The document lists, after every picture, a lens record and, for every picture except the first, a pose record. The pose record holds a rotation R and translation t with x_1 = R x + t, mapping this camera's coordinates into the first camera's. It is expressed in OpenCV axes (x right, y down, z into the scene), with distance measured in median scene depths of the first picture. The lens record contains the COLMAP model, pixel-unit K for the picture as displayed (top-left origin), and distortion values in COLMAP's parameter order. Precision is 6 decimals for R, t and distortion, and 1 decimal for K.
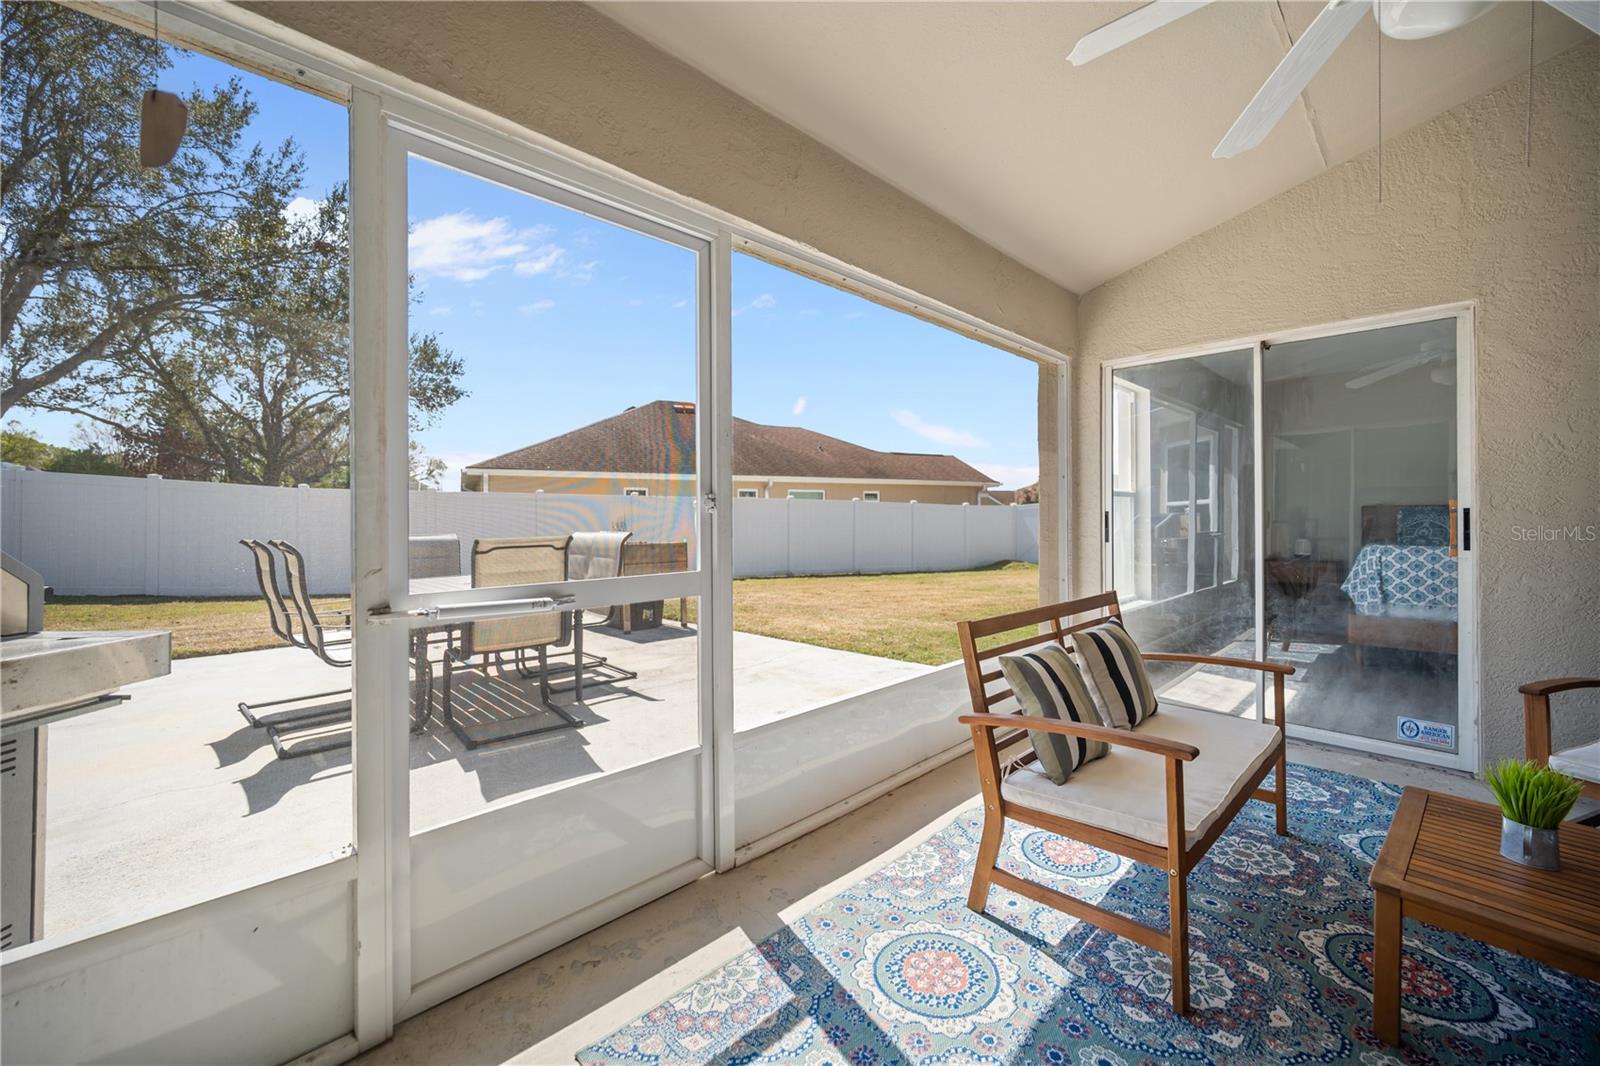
lens RADIAL K [[631.1, 0, 800.2], [0, 631.1, 528.7], [0, 0, 1]] dist [-0.001495, -0.000176]
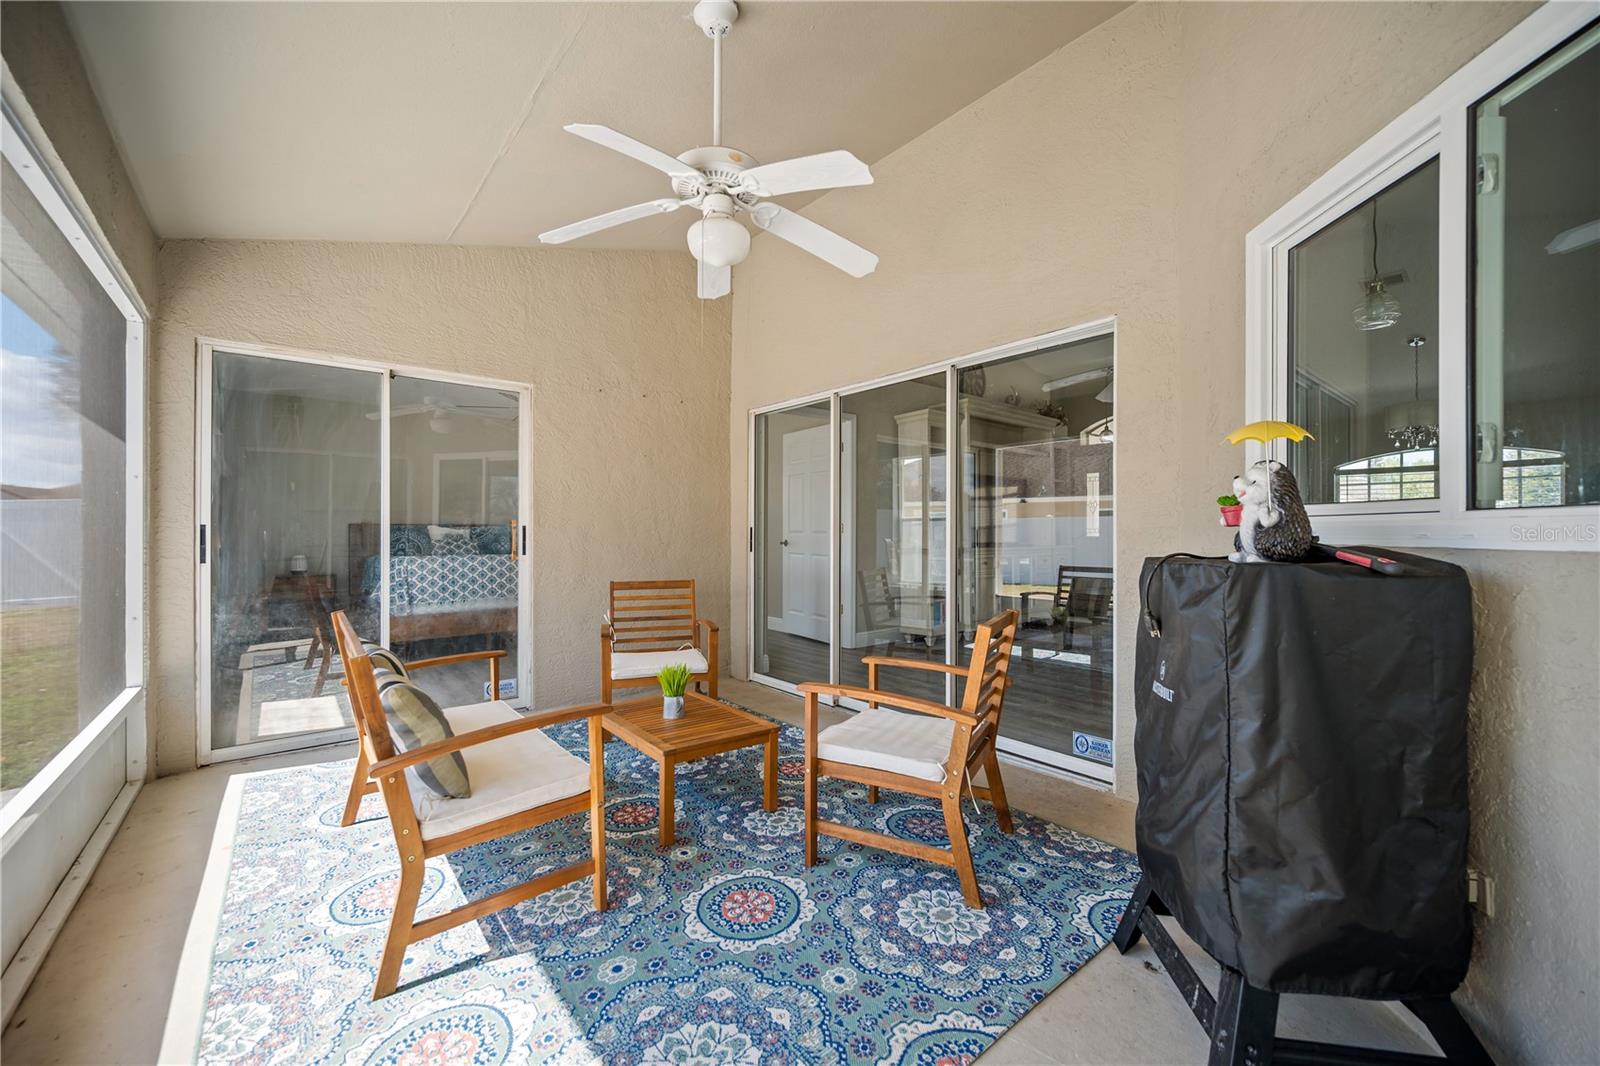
lens RADIAL K [[631.1, 0, 800.2], [0, 631.1, 528.7], [0, 0, 1]] dist [-0.001495, -0.000176]
pose [[0.082733, 0.011246, 0.996508, -0.512418], [0.019602, 0.999725, -0.012910, 0.009040], [-0.996379, 0.020602, 0.082490, 0.369627]]
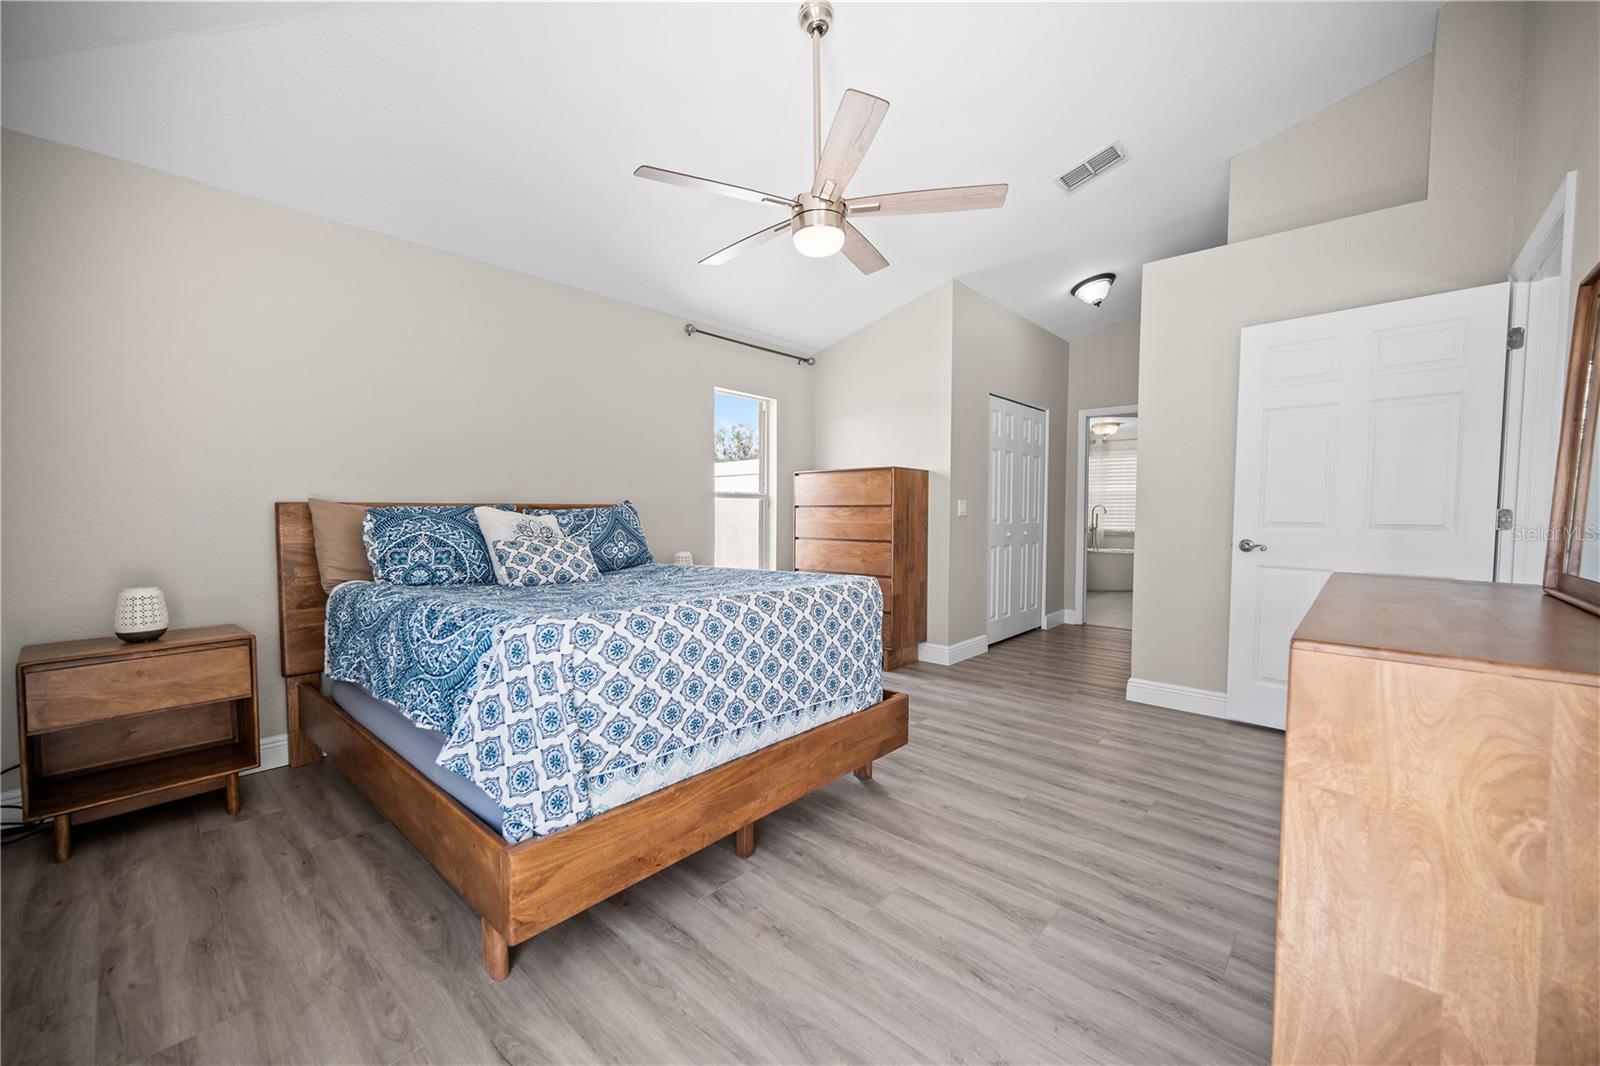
lens RADIAL K [[631.1, 0, 800.2], [0, 631.1, 528.7], [0, 0, 1]] dist [-0.001495, -0.000176]
pose [[-0.059307, -0.022687, 0.997982, 1.369681], [0.016328, 0.999586, 0.023693, -0.071216], [-0.998106, 0.017700, -0.058912, 2.148716]]
